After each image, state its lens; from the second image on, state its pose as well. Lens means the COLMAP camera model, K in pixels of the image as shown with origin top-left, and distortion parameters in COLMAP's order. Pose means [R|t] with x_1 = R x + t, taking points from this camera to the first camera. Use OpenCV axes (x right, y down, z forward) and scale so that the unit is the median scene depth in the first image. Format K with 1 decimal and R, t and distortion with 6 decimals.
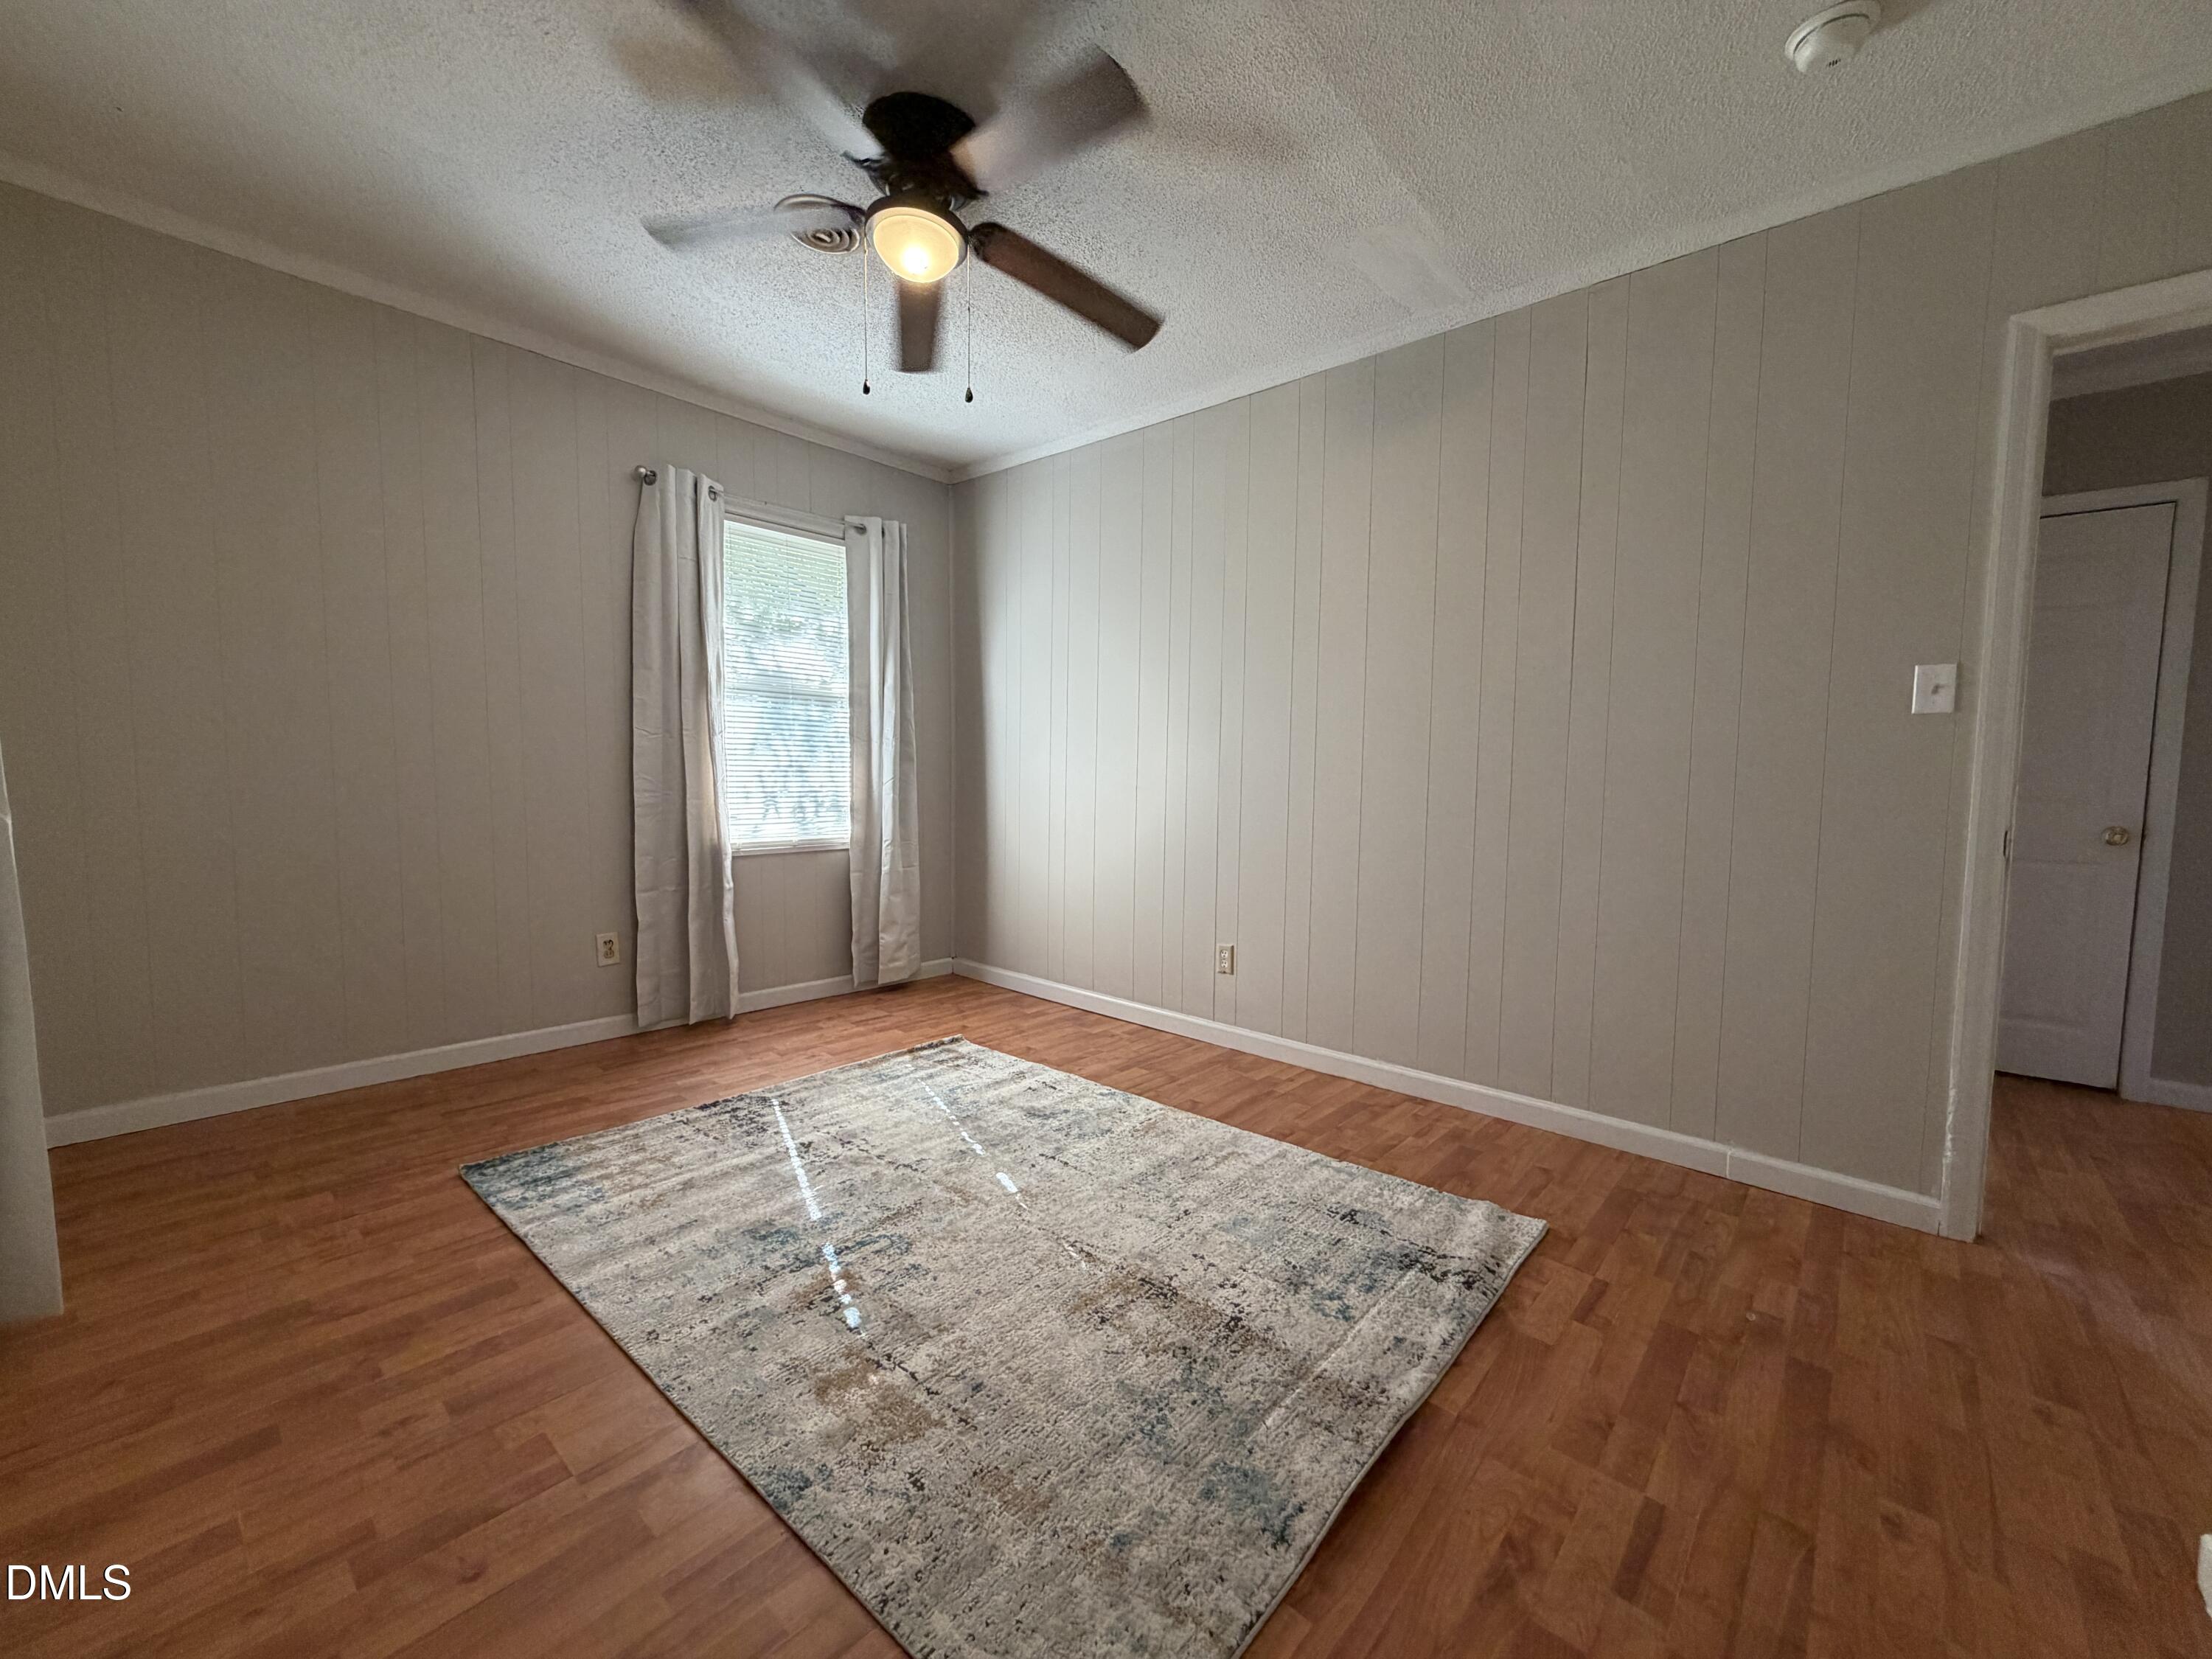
lens RADIAL K [[892.2, 0, 1095.8], [0, 892.2, 827.4], [0, 0, 1]] dist [-0.001253, -0.000325]
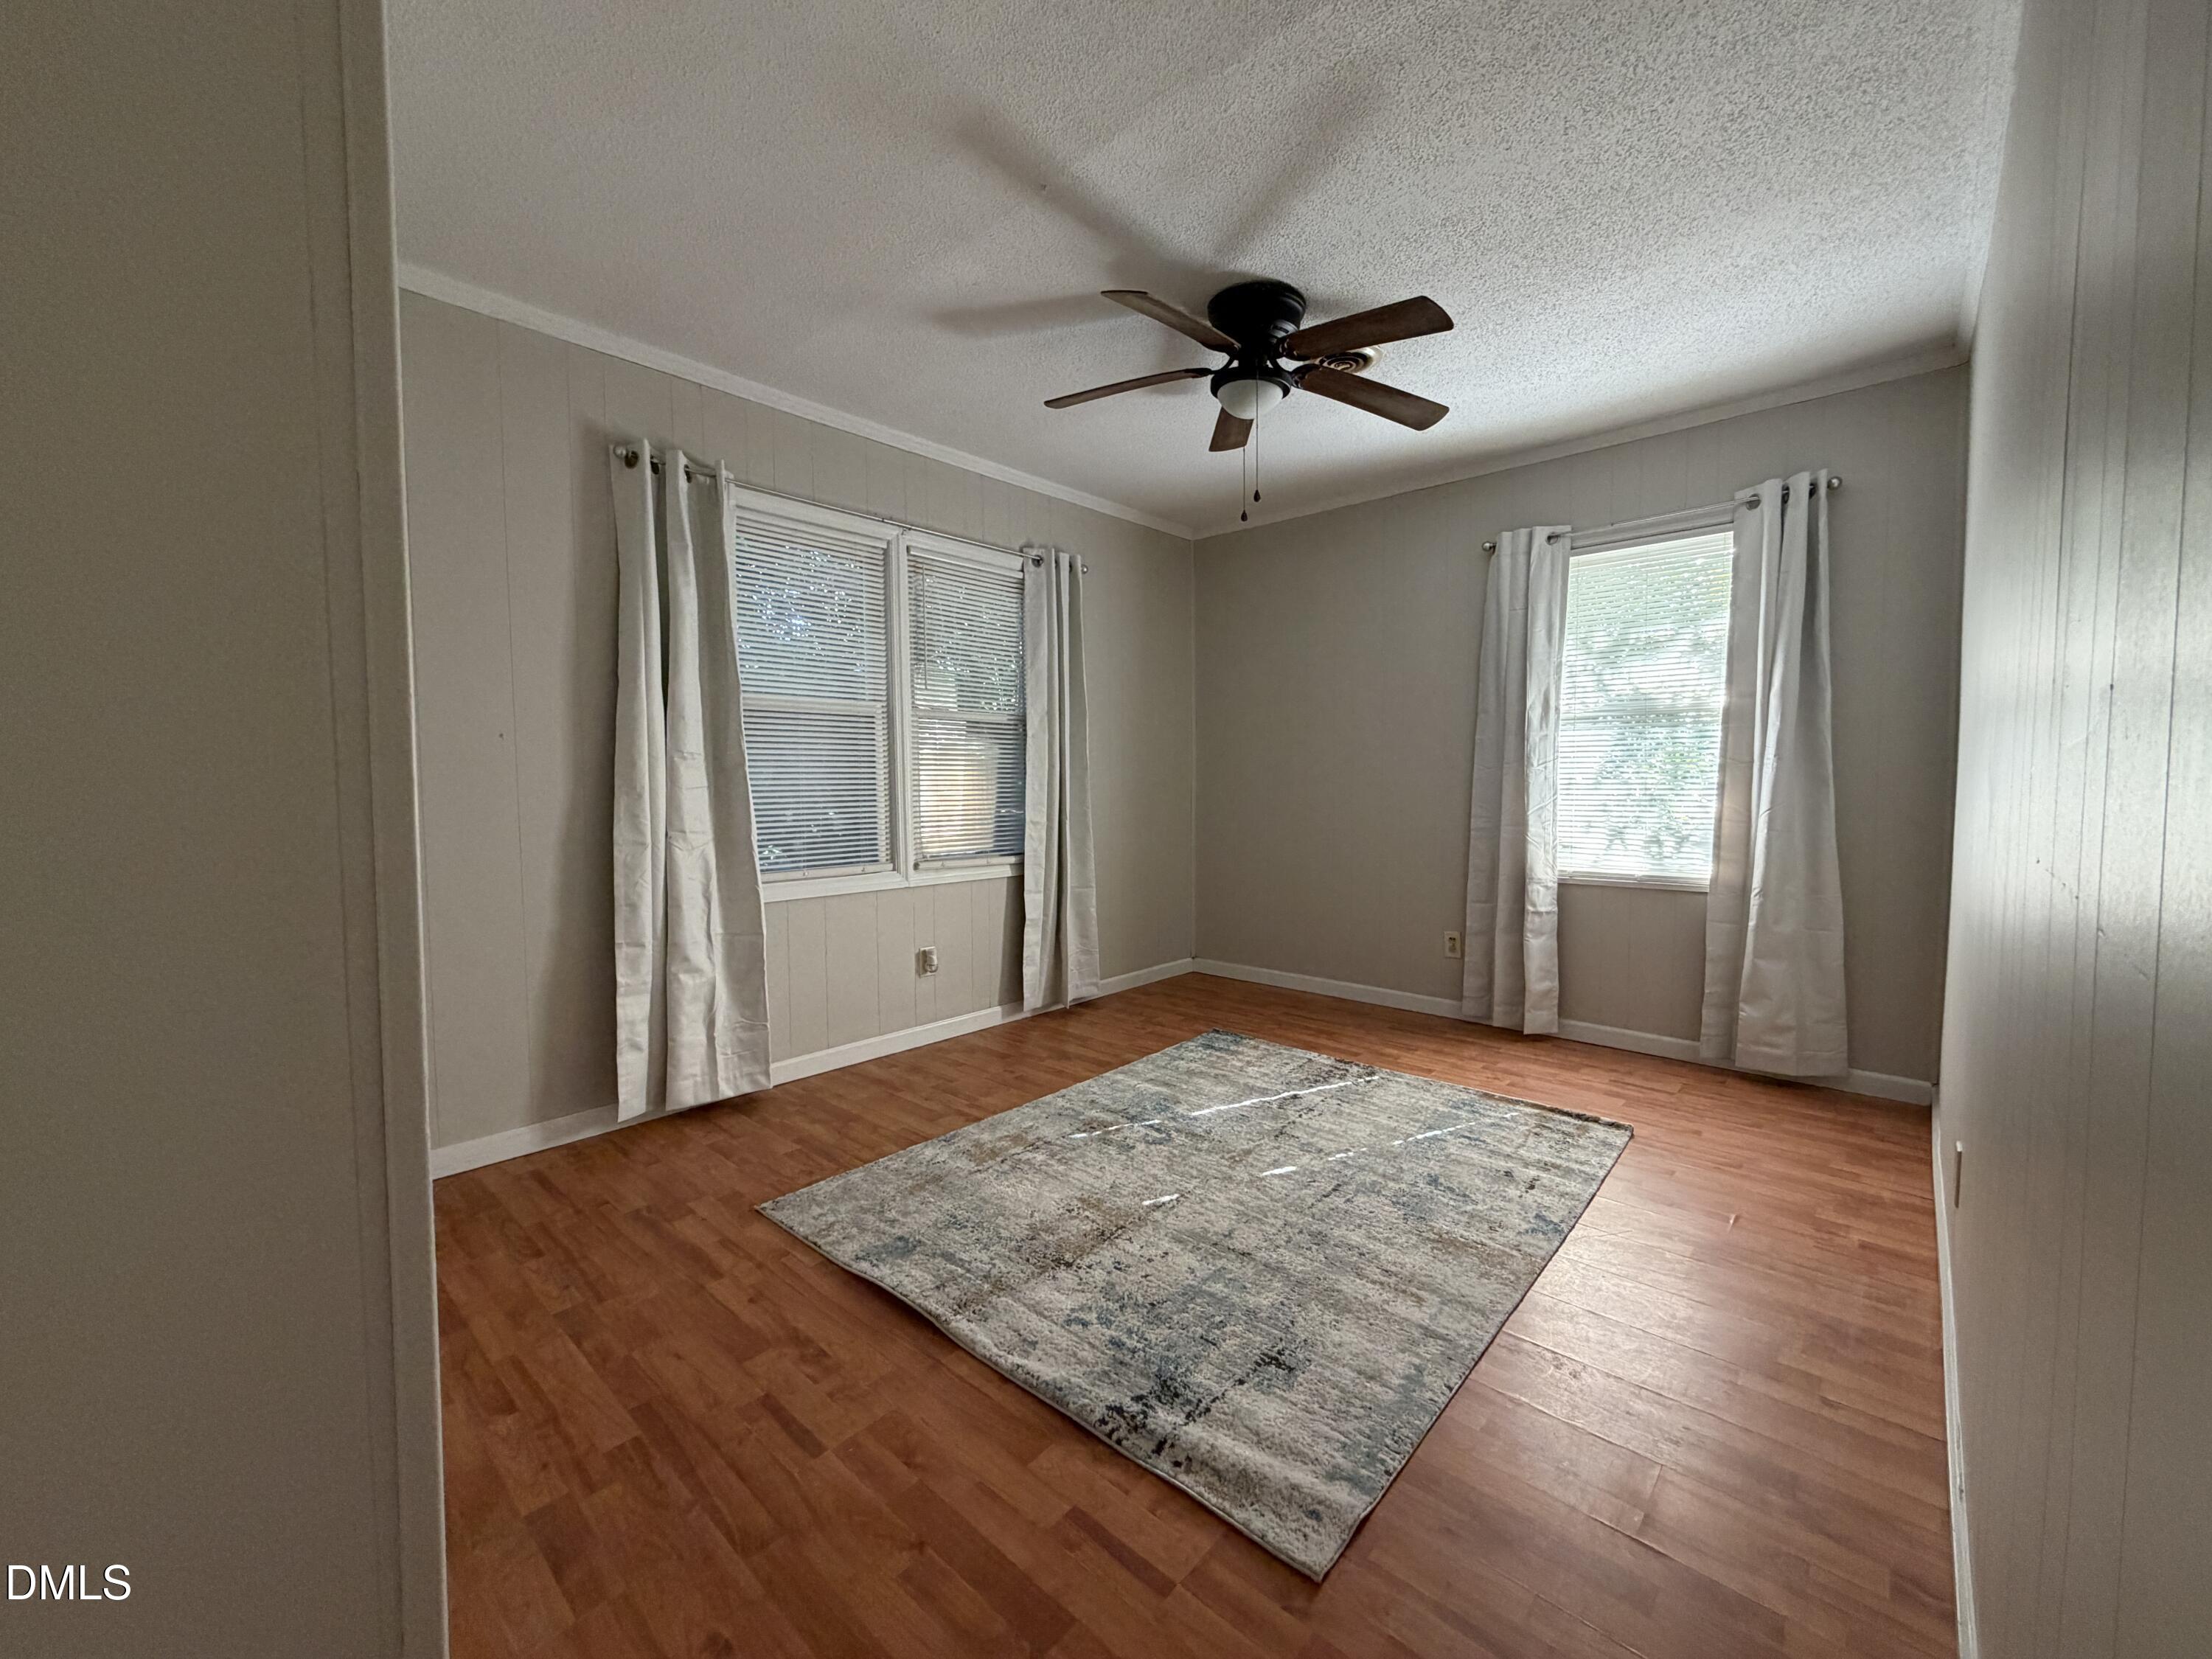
lens RADIAL K [[892.2, 0, 1095.8], [0, 892.2, 827.4], [0, 0, 1]] dist [-0.001253, -0.000325]
pose [[-0.025712, 0.037681, -0.998959, 0.756176], [-0.055700, 0.997683, 0.039066, -0.050212], [0.998116, 0.056647, -0.023554, 0.580477]]
